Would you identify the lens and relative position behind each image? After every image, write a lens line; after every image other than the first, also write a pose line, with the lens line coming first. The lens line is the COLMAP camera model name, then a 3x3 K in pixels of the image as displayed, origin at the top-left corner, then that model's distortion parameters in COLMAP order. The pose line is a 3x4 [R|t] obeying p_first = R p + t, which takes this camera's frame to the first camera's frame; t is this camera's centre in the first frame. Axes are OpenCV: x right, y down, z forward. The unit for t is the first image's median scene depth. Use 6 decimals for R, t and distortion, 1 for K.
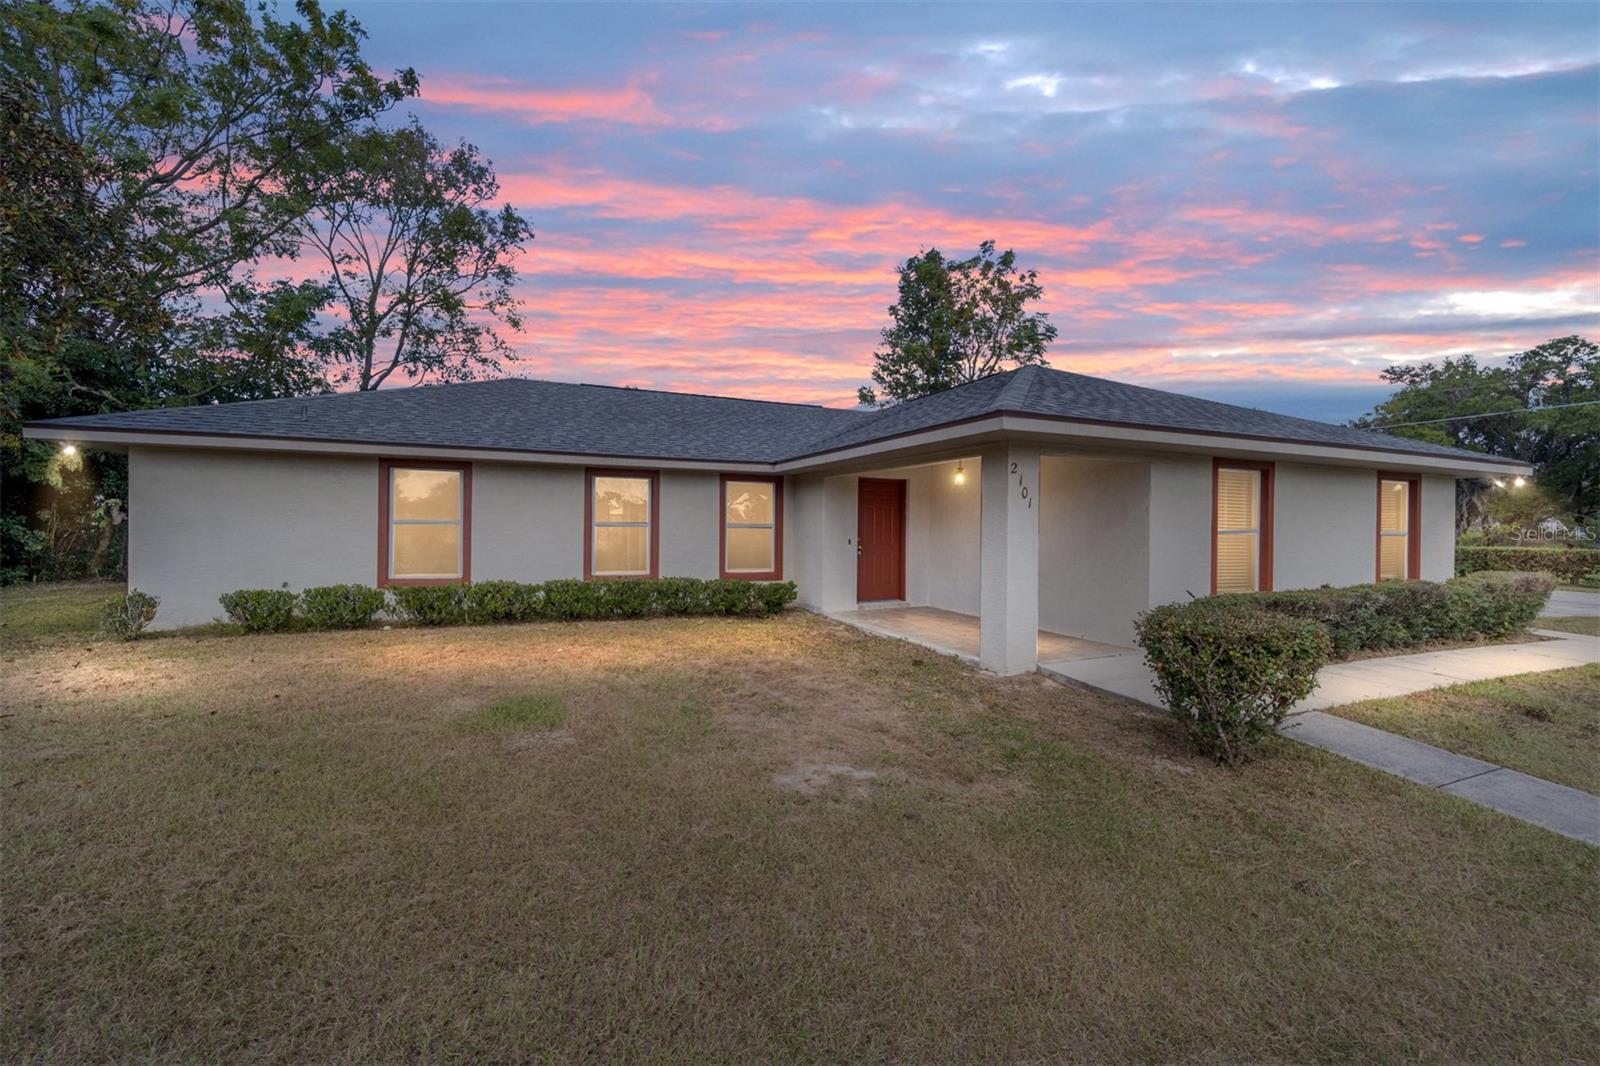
lens RADIAL K [[641.7, 0, 800.0], [0, 641.7, 533.0], [0, 0, 1]] dist [-0.000078, 0.000052]
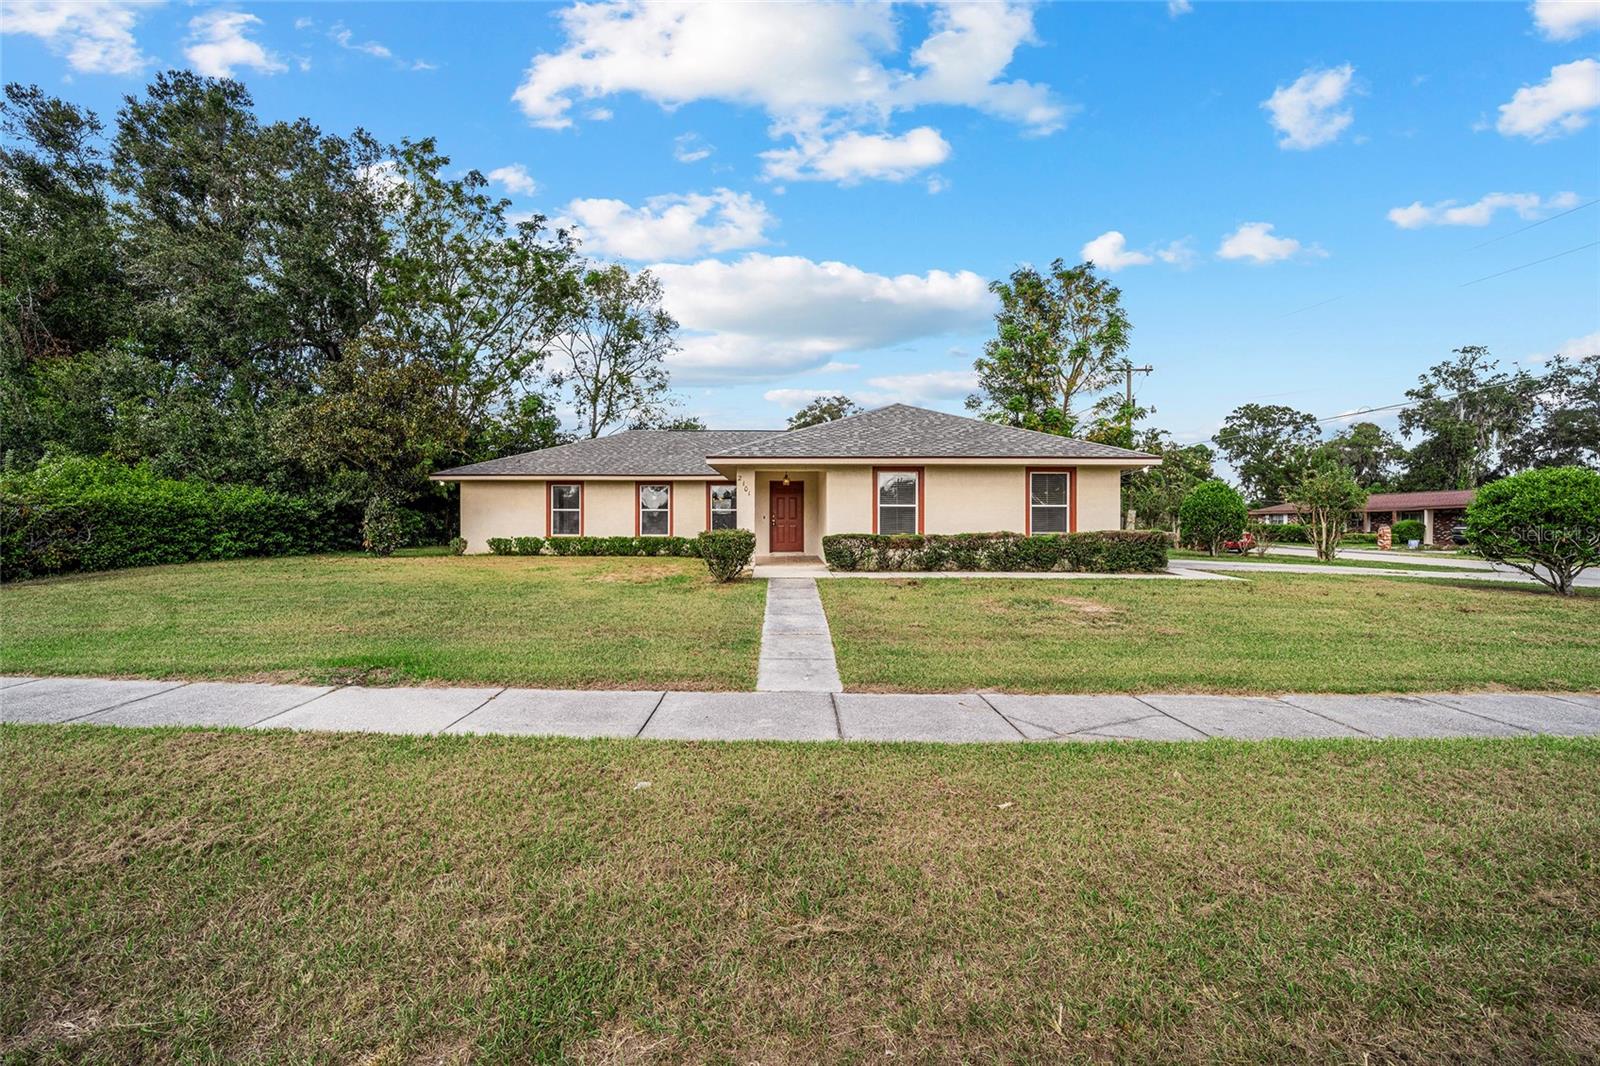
lens RADIAL K [[649.3, 0, 800.2], [0, 649.3, 527.9], [0, 0, 1]] dist [-0.012378, 0.000184]
pose [[0.927542, -0.009343, -0.373602, 0.471040], [0.007703, 0.999953, -0.005884, 0.030503], [0.373640, 0.002580, 0.927570, -0.354474]]
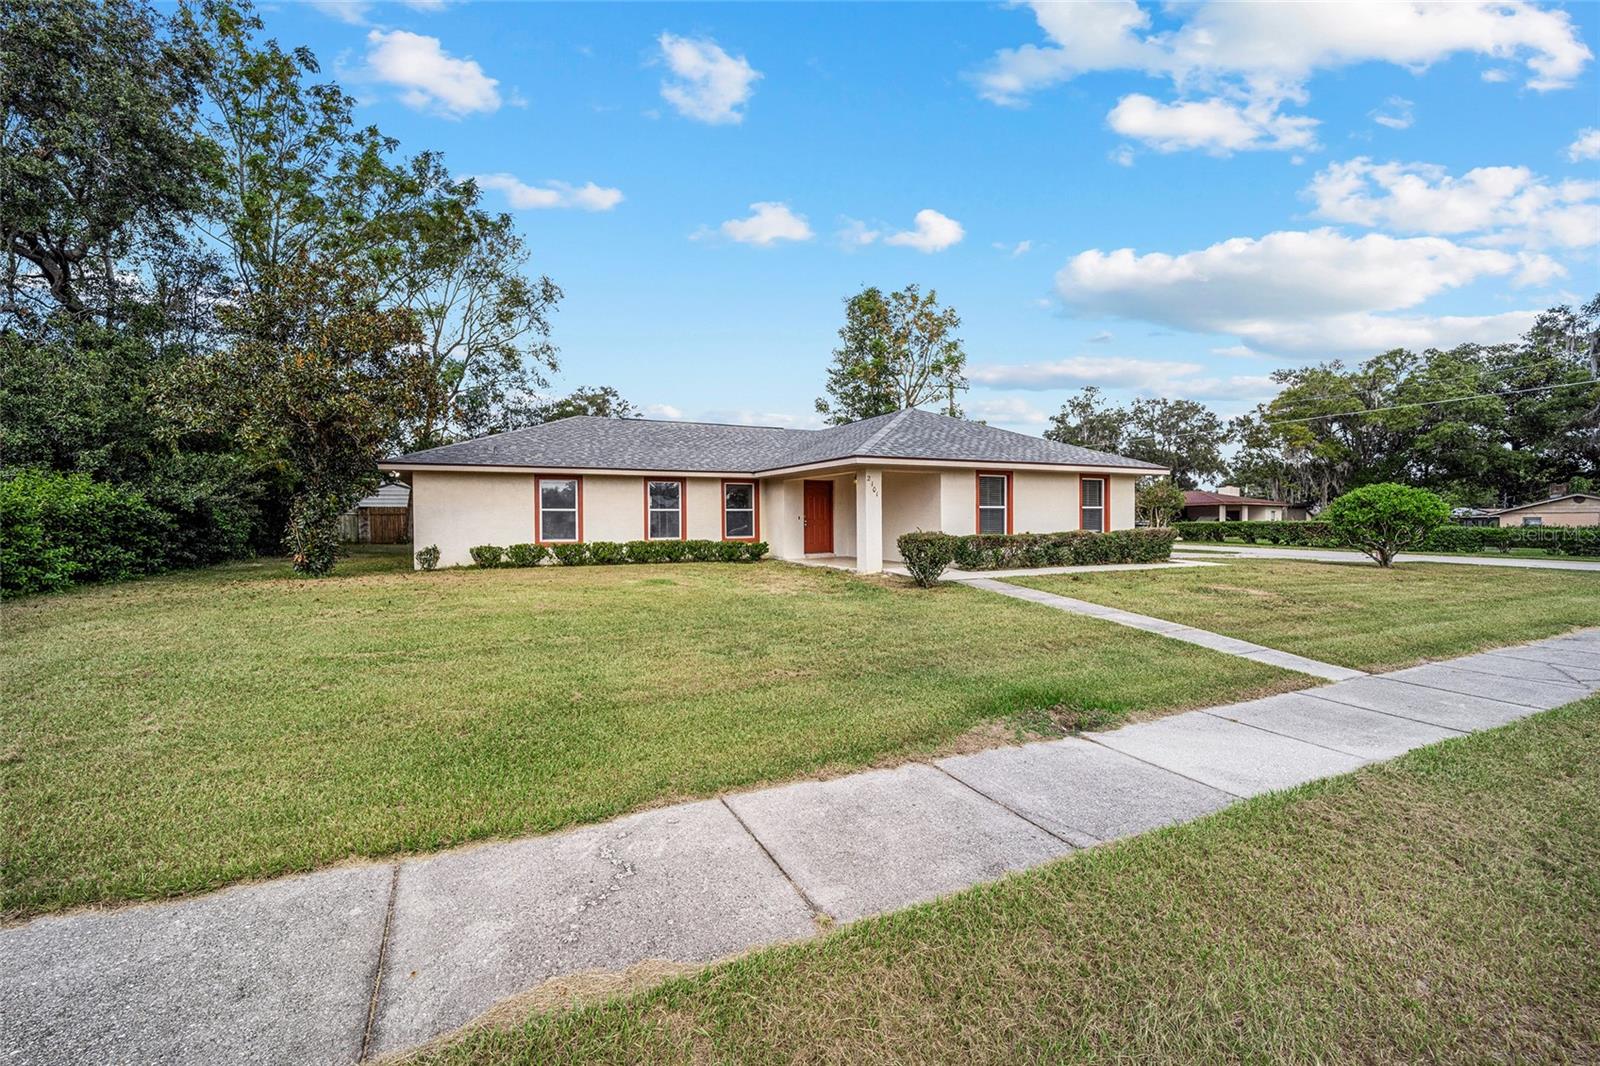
lens RADIAL K [[649.3, 0, 800.2], [0, 649.3, 527.9], [0, 0, 1]] dist [-0.012378, 0.000184]
pose [[0.998547, -0.017945, 0.050812, -0.004181], [0.017695, 0.999829, 0.005370, 0.016981], [-0.050900, -0.004463, 0.998694, -0.399868]]
